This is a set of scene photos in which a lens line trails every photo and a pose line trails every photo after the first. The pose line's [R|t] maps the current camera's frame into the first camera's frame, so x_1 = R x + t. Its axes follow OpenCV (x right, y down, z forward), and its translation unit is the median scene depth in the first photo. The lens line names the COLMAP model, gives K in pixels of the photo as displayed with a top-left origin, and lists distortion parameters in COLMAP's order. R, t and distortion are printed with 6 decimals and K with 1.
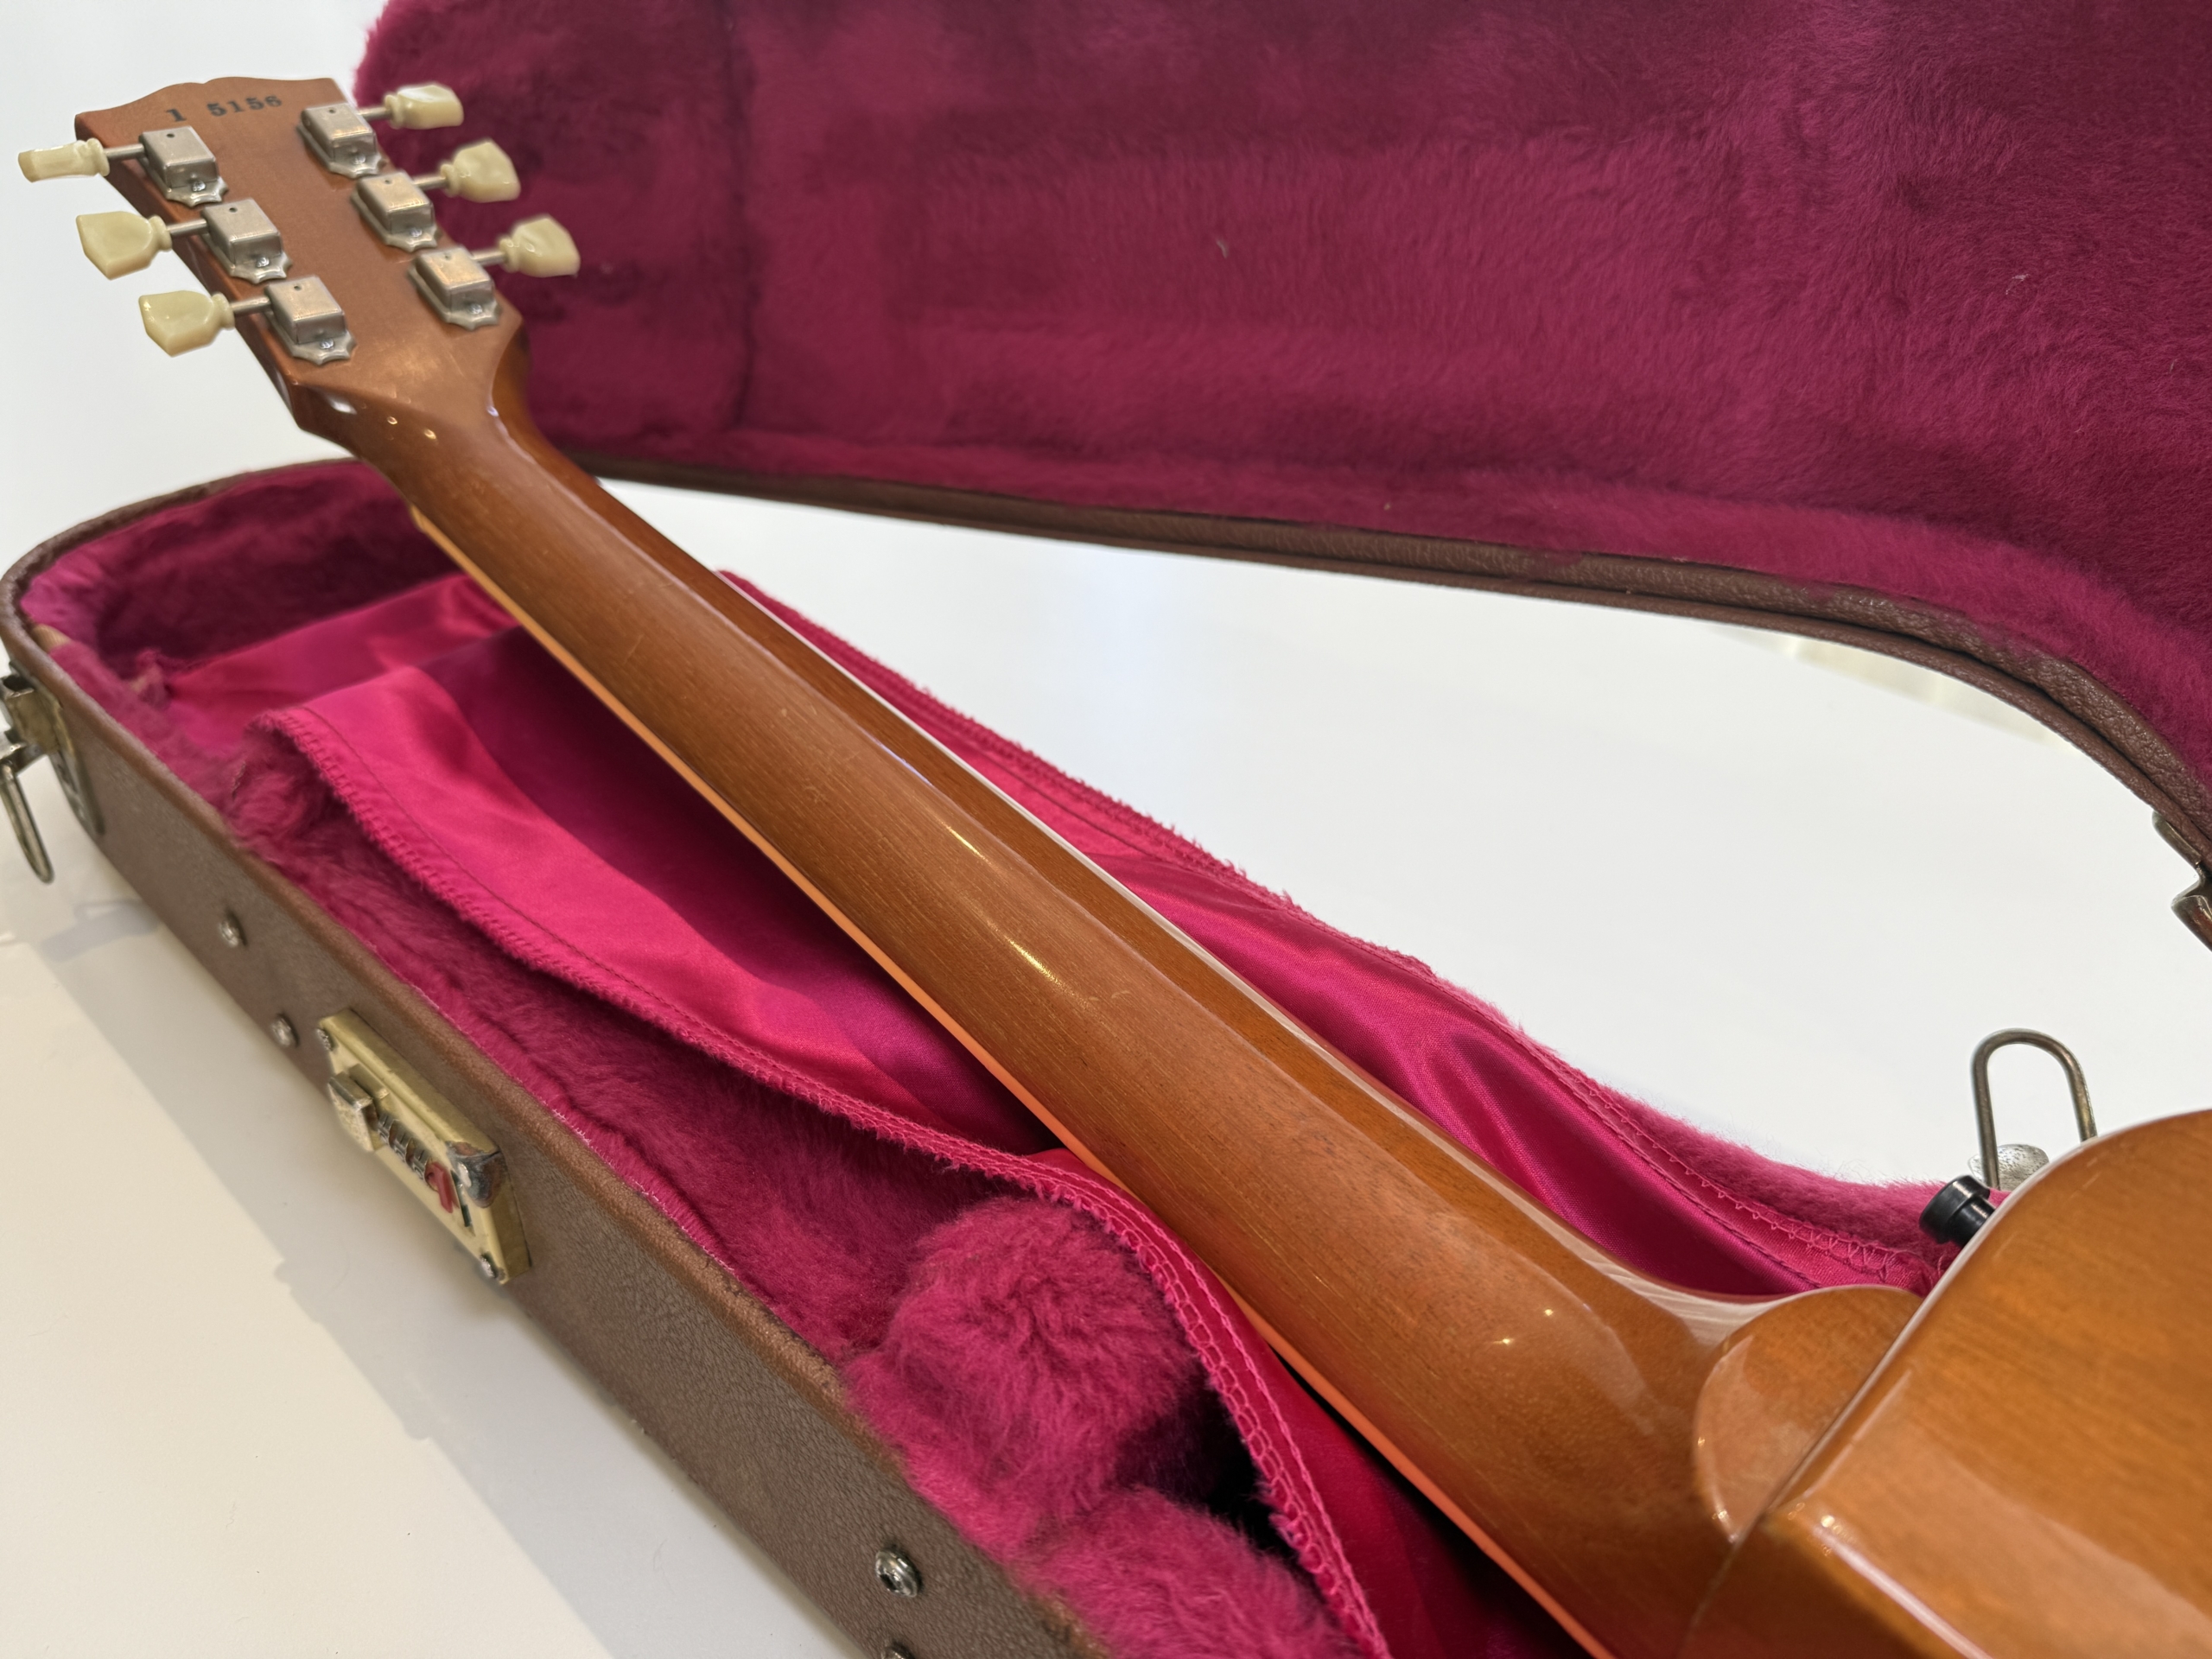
lens RADIAL K [[1621.2, 0, 1114.1], [0, 1621.2, 829.5], [0, 0, 1]] dist [-0.000742, -0.038038]
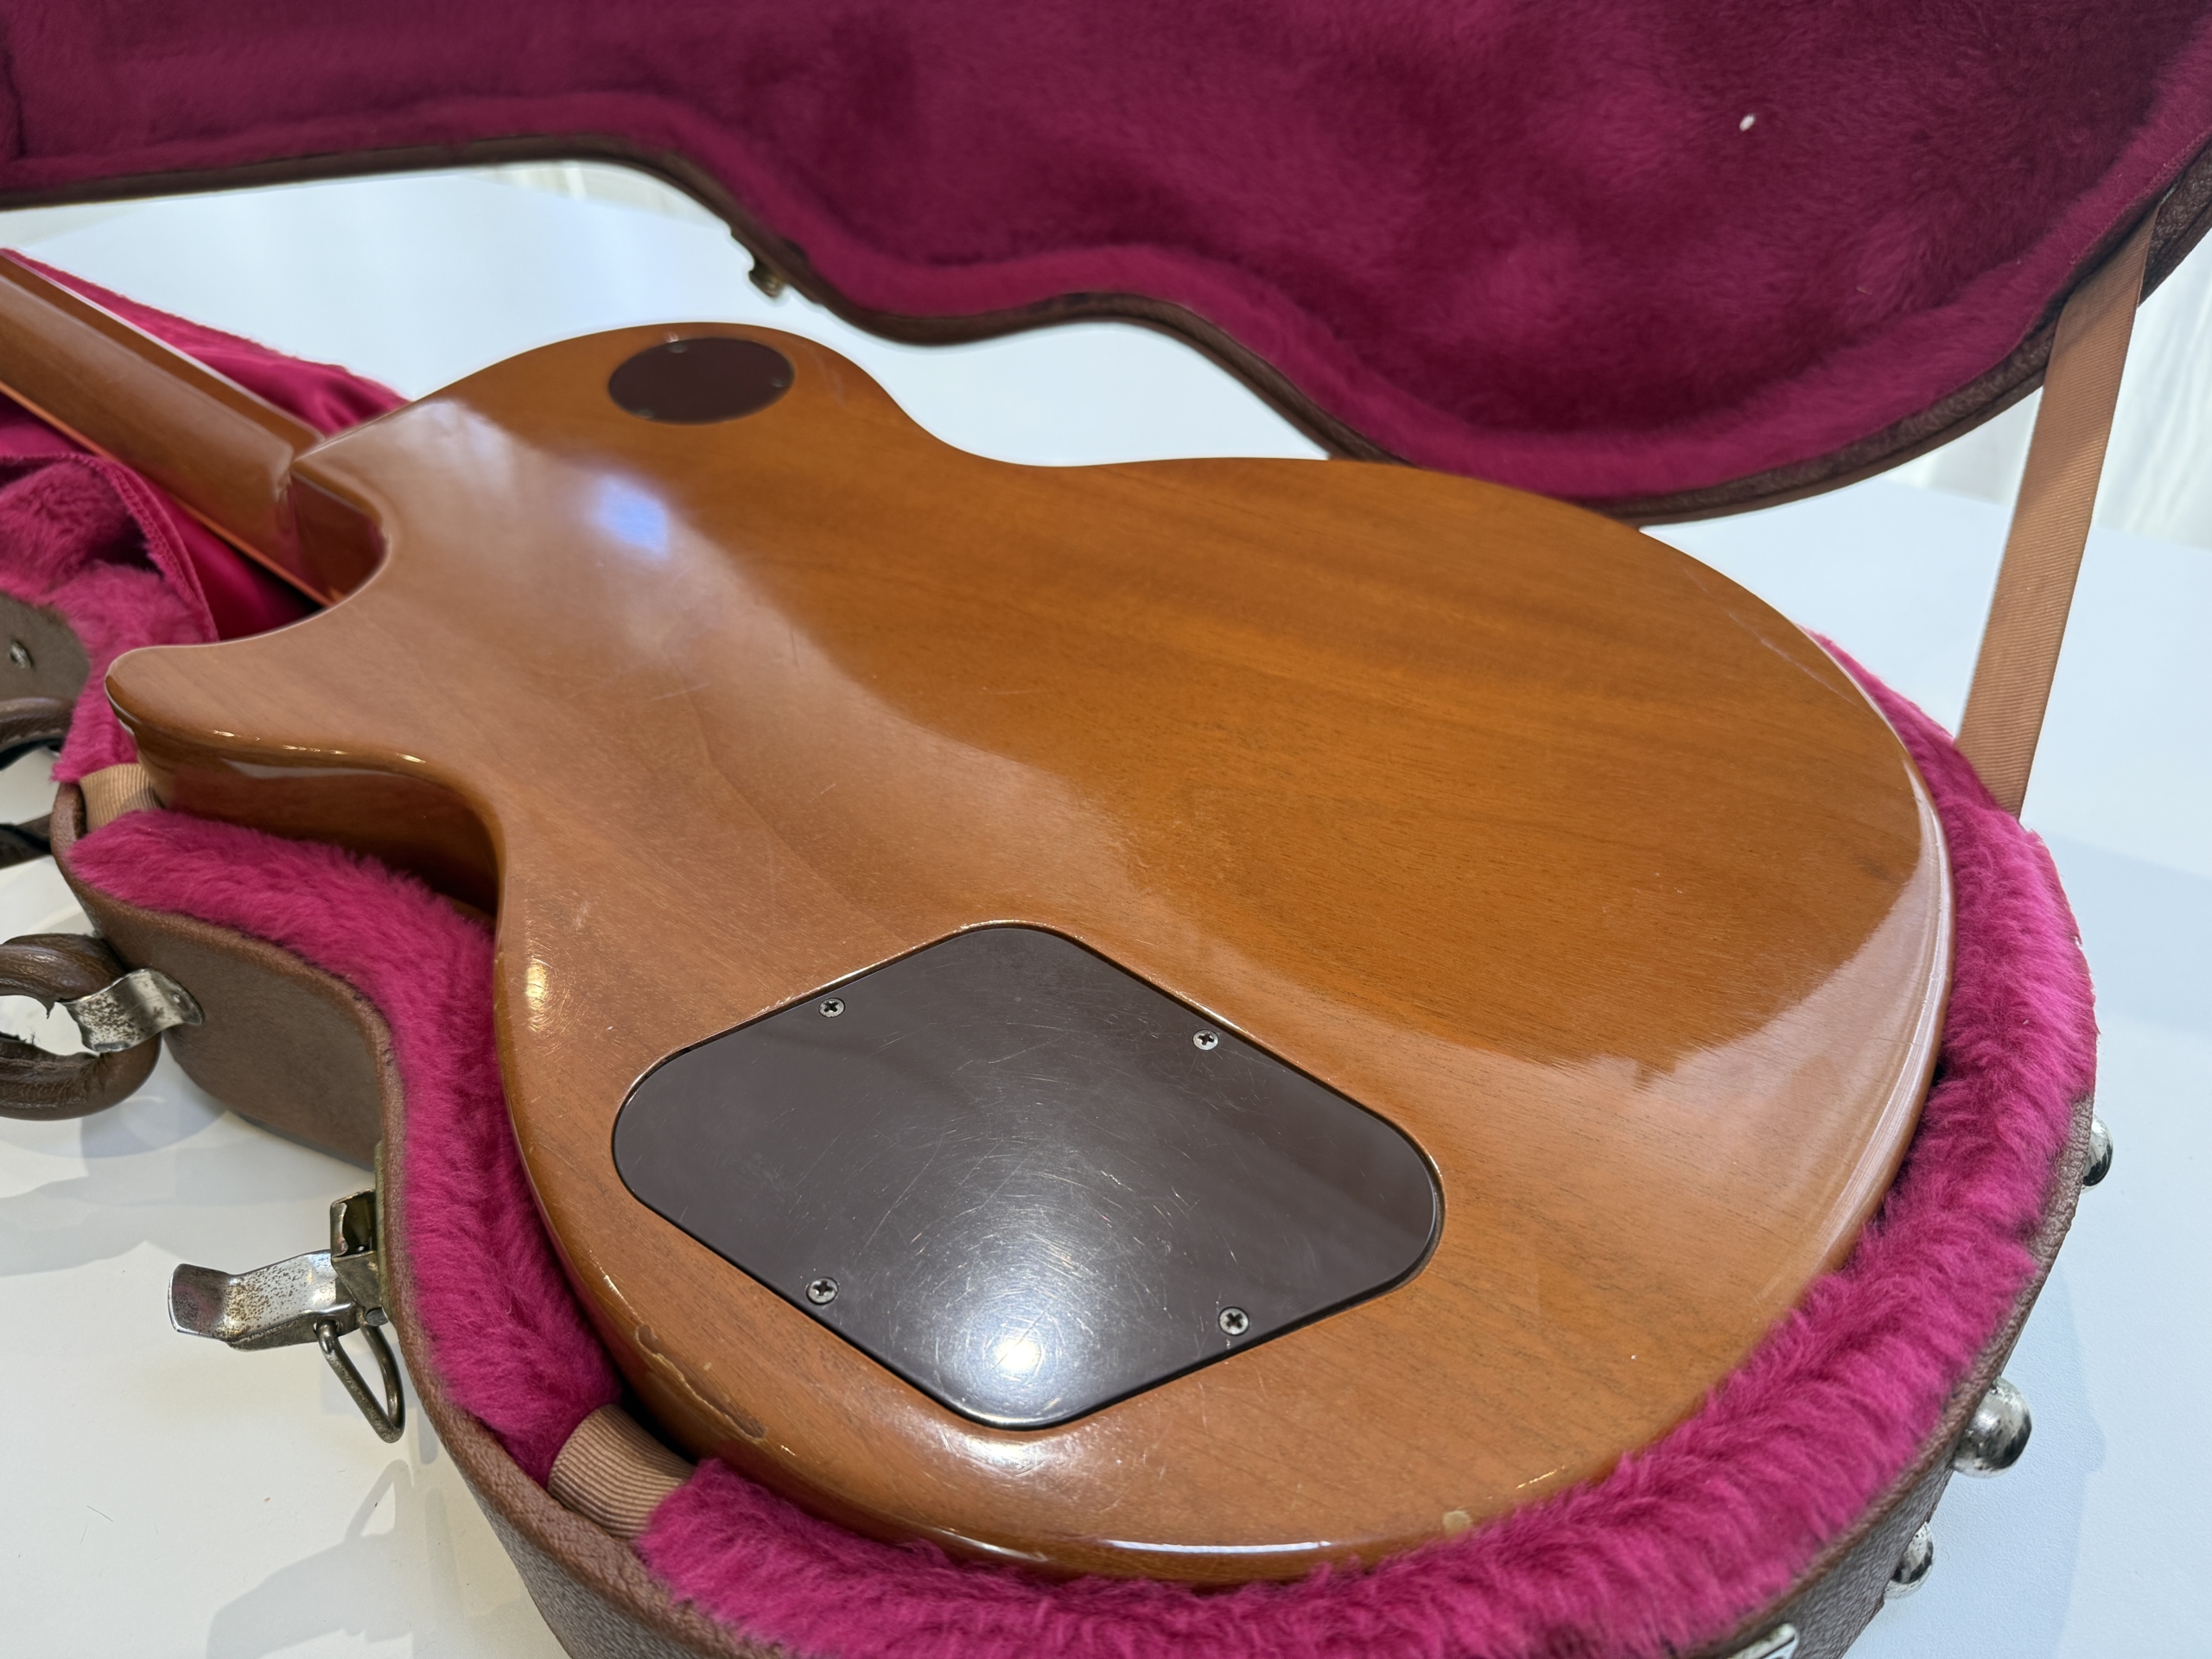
lens RADIAL K [[1606.2, 0, 1105.5], [0, 1606.2, 834.1], [0, 0, 1]] dist [-0.016254, -0.008573]
pose [[0.979604, -0.153661, 0.129475, 0.525407], [0.139265, 0.983697, 0.113776, 0.376825], [-0.144847, -0.093424, 0.985034, -0.677193]]
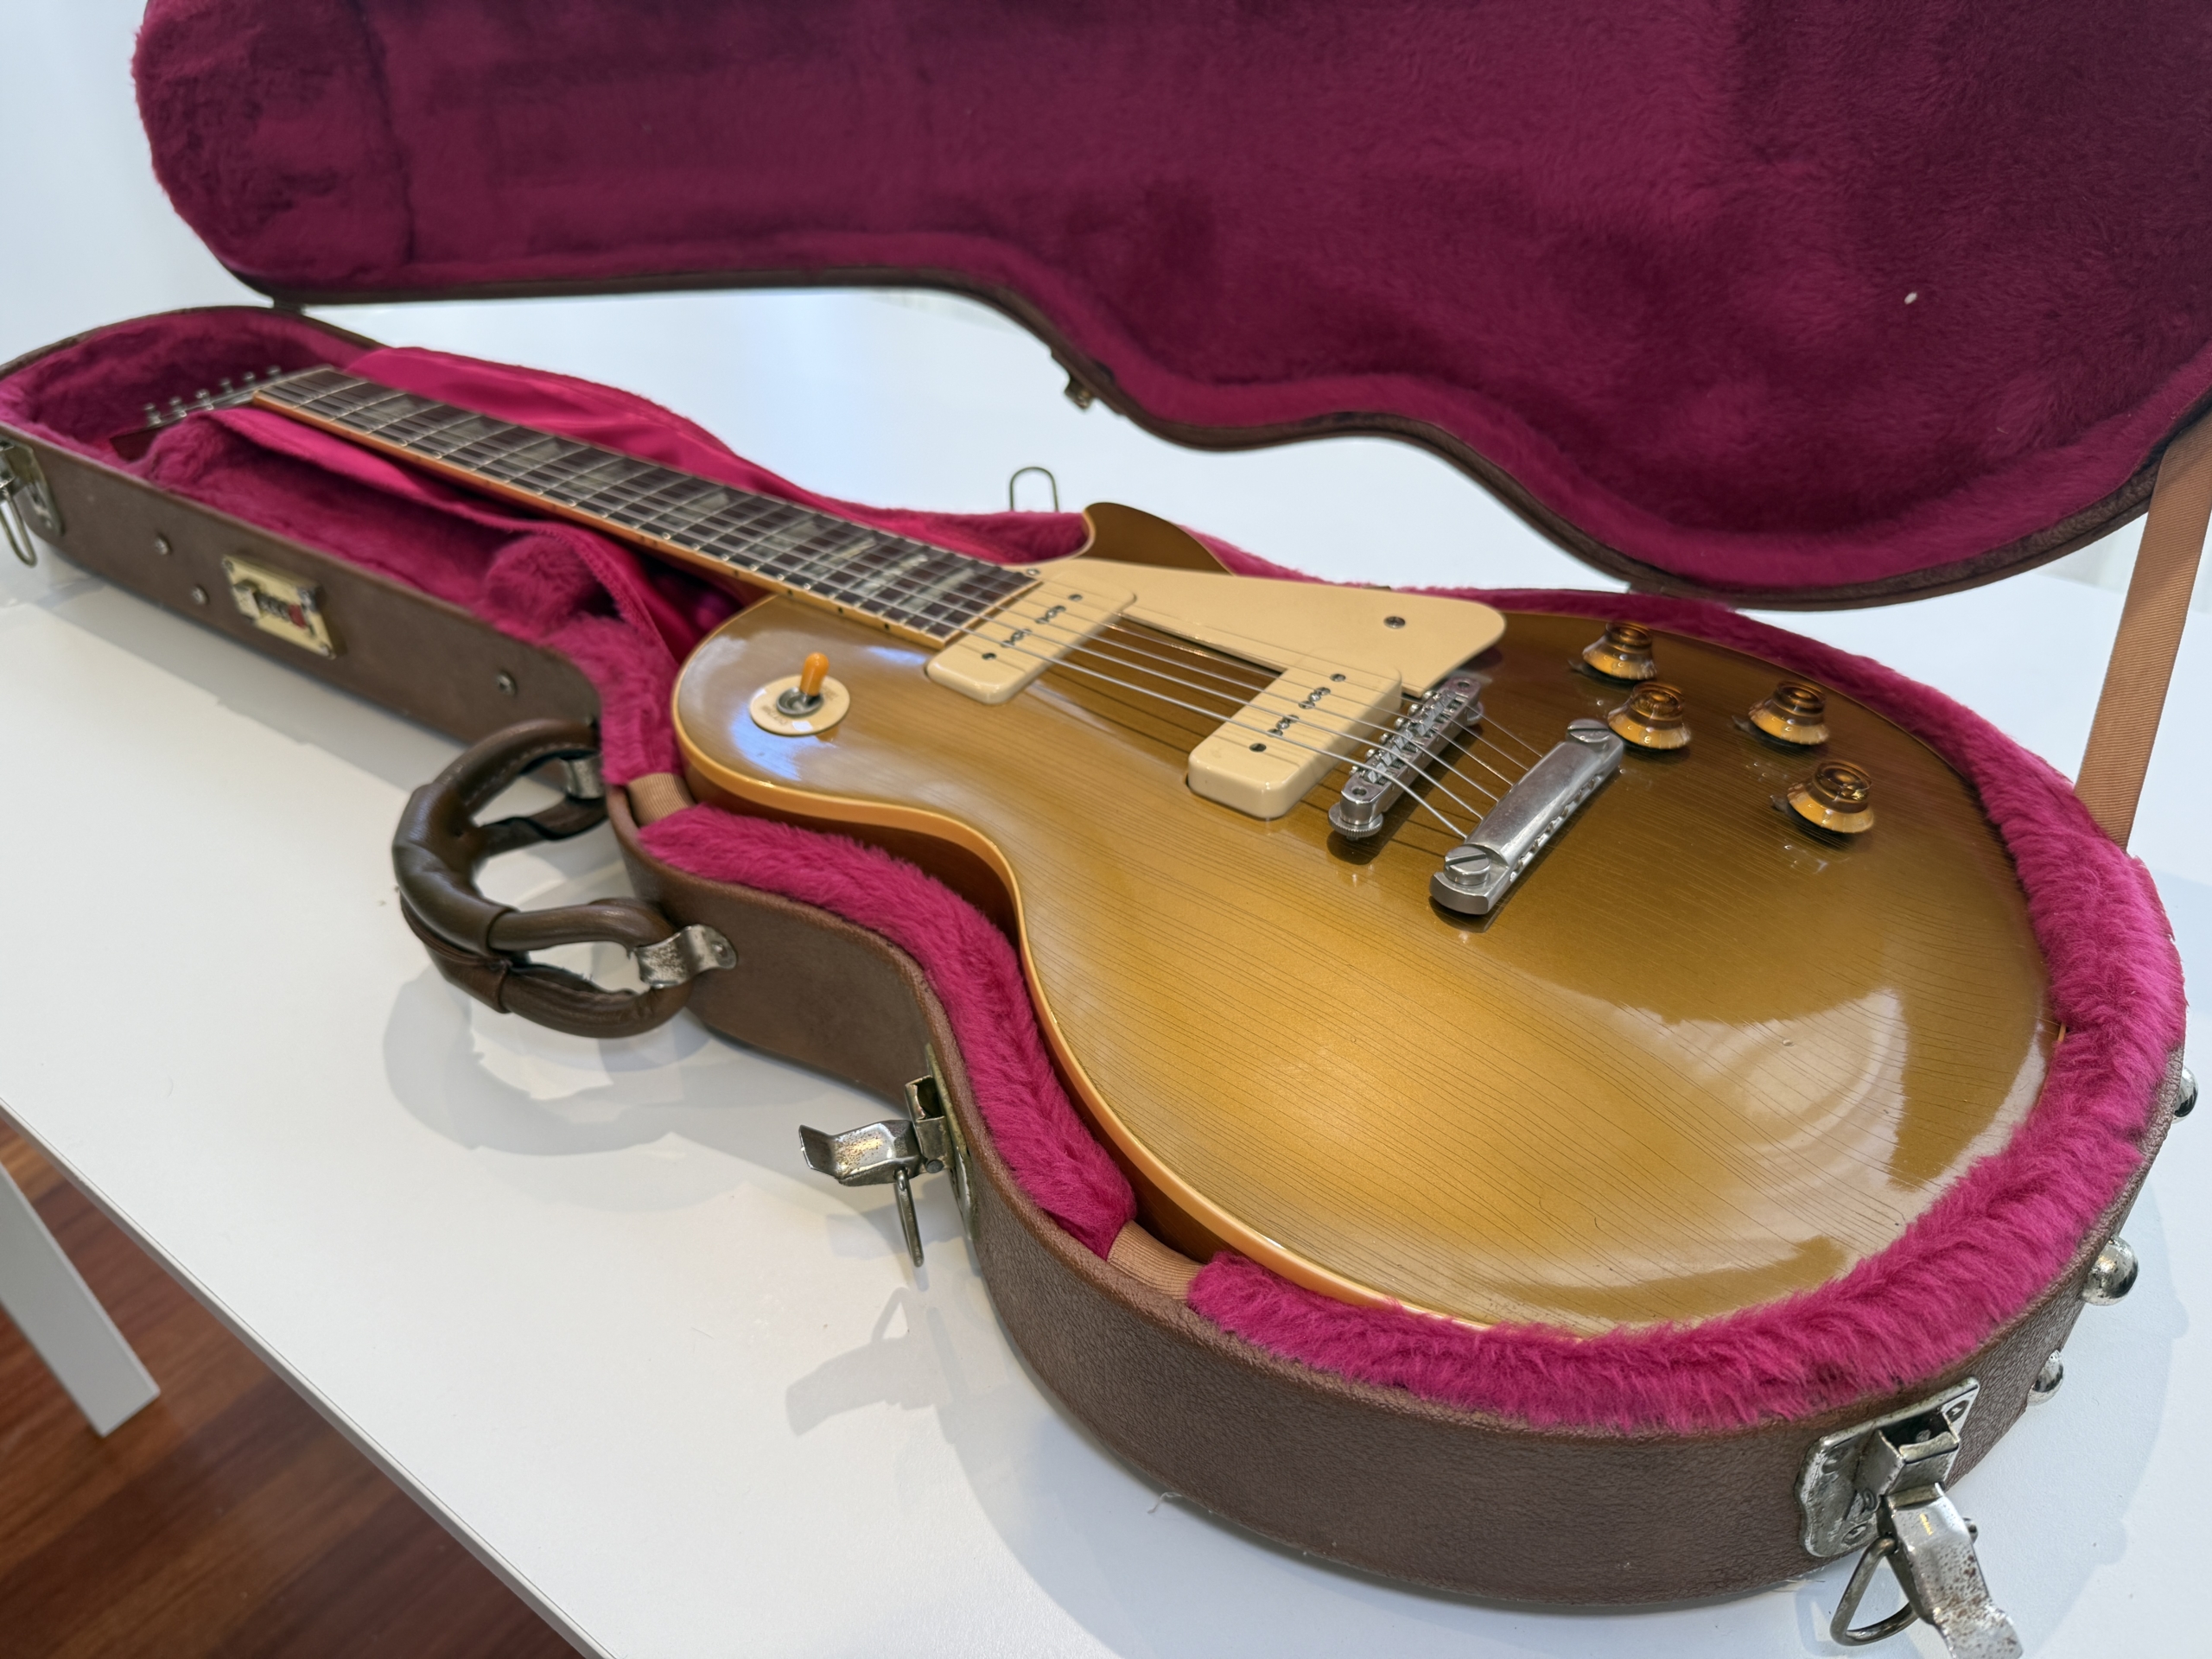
lens RADIAL K [[1578.7, 0, 1106.0], [0, 1578.7, 829.5], [0, 0, 1]] dist [0.010575, -0.032966]
pose [[0.987574, -0.126523, 0.093217, 0.314237], [0.118337, 0.989006, 0.088673, 0.339533], [-0.103411, -0.076540, 0.991689, -0.920555]]
